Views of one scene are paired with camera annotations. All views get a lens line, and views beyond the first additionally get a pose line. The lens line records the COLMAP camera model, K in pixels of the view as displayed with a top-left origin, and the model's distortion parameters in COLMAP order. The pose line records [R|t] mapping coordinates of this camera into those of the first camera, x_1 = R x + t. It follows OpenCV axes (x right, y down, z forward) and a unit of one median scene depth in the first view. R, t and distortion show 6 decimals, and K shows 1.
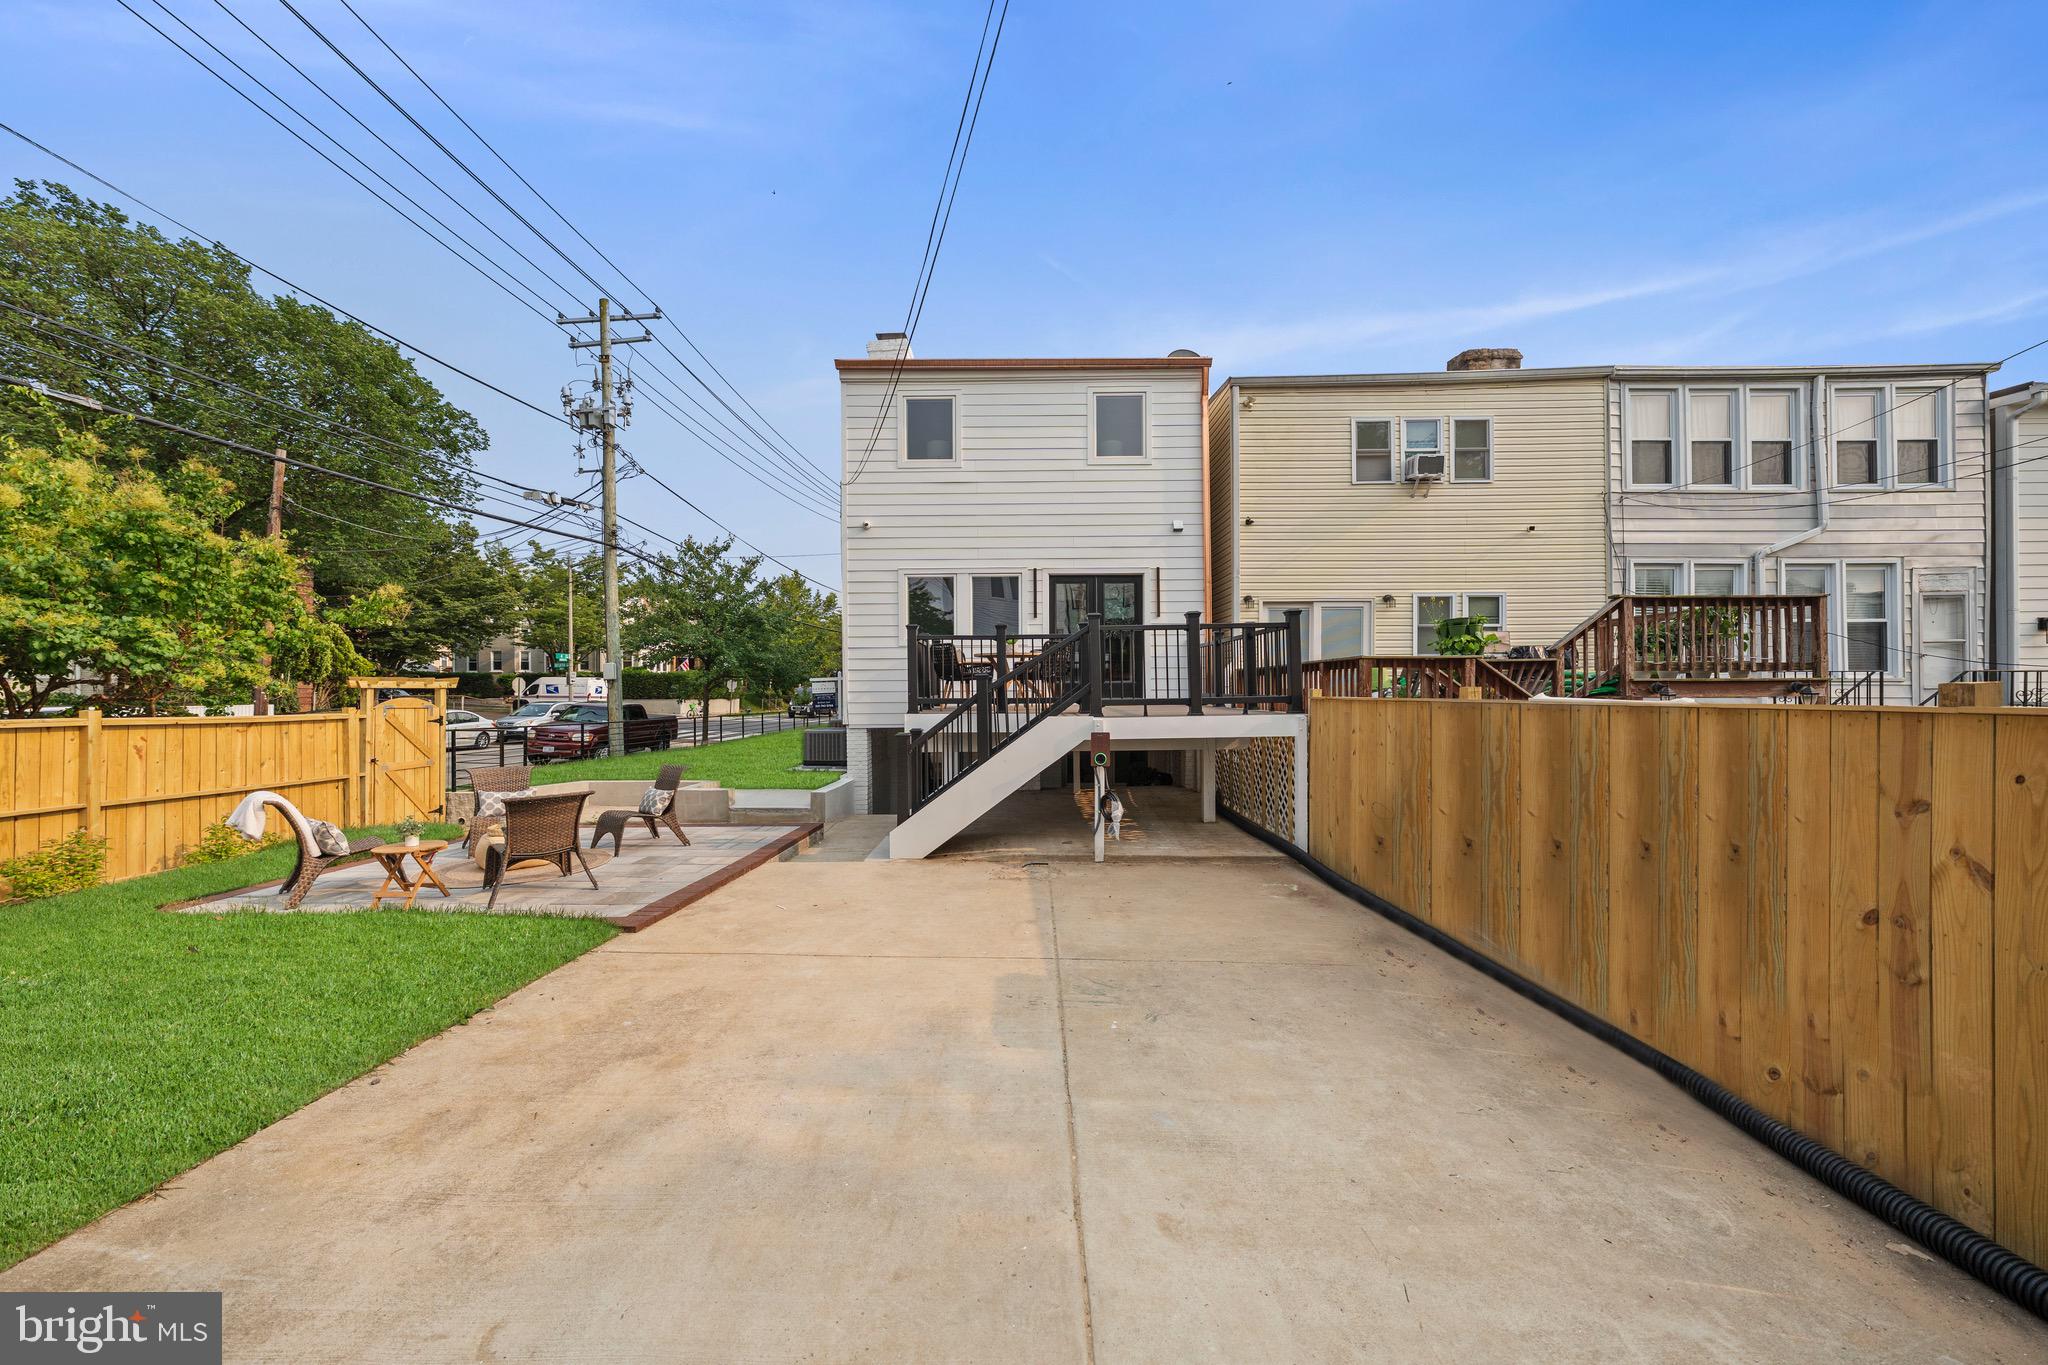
lens RADIAL K [[696.8, 0, 1034.8], [0, 696.8, 689.2], [0, 0, 1]] dist [-0.005981, 0.000857]
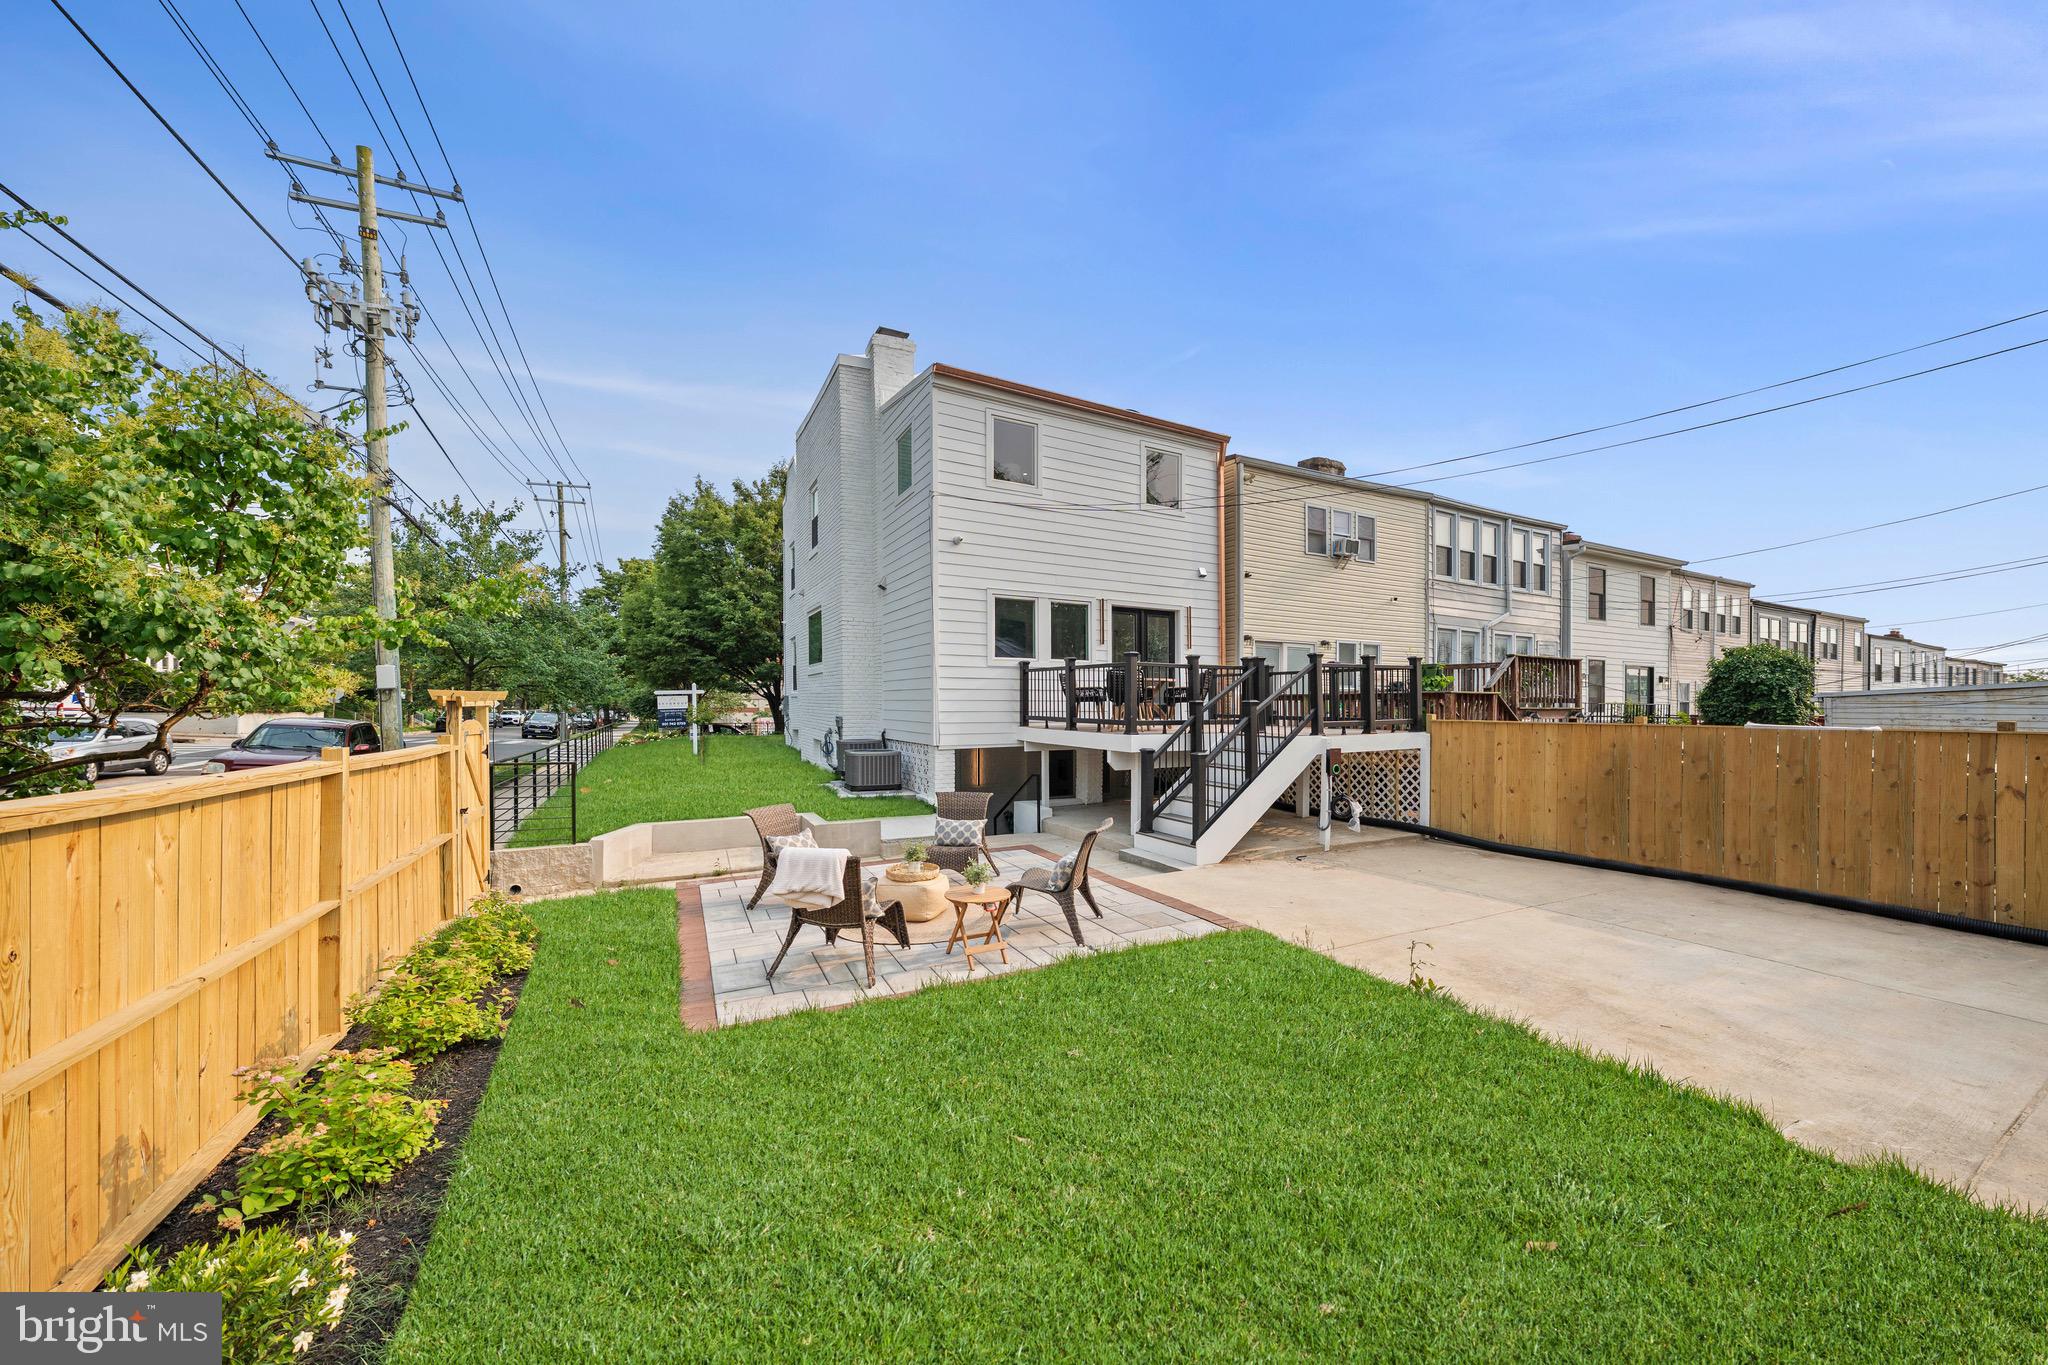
lens RADIAL K [[696.8, 0, 1052.0], [0, 696.8, 708.4], [0, 0, 1]] dist [-0.005981, 0.000857]
pose [[0.879013, 0.007166, 0.476744, -0.580381], [-0.010373, 0.999938, 0.004094, -0.006398], [-0.476685, -0.008544, 0.879033, 0.082654]]
